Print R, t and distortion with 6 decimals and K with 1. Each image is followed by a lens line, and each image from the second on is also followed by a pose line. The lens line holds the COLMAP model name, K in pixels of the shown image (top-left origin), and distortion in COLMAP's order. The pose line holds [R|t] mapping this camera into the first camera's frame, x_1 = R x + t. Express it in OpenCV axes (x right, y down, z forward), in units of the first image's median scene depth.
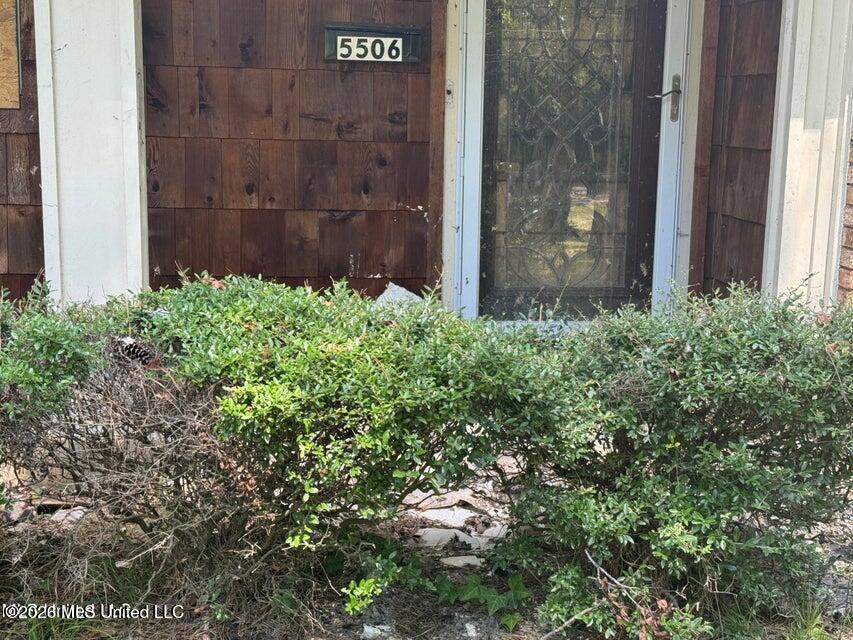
lens RADIAL K [[1293.5, 0, 427.8], [0, 1293.5, 320.0], [0, 0, 1]] dist [0.179497, 0.000000]
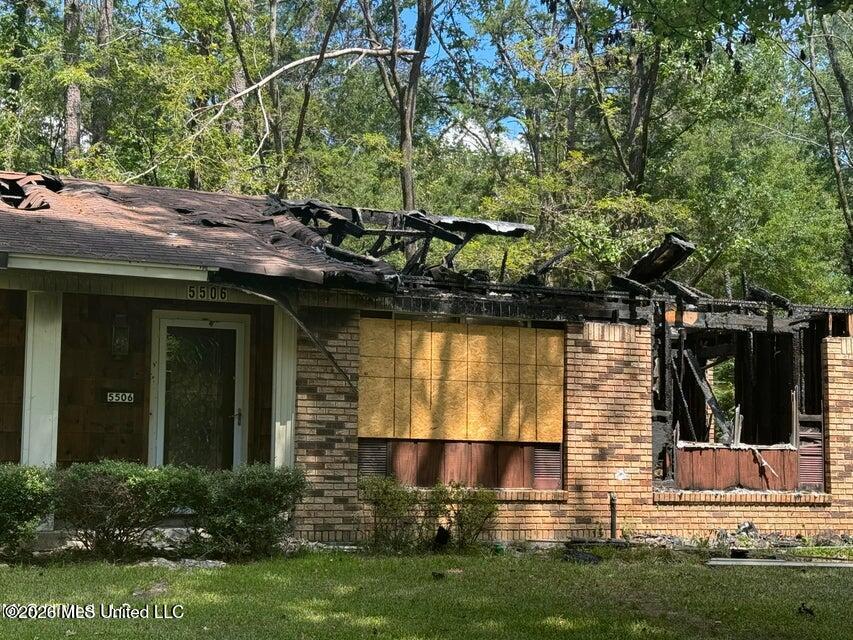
lens RADIAL K [[1410.3, 0, 429.7], [0, 1410.3, 322.1], [0, 0, 1]] dist [0.158154, 0.000000]
pose [[0.951444, 0.023482, 0.306924, -0.322580], [0.057688, 0.965818, -0.252720, 0.386210], [-0.302367, 0.258155, 0.917568, -1.767141]]
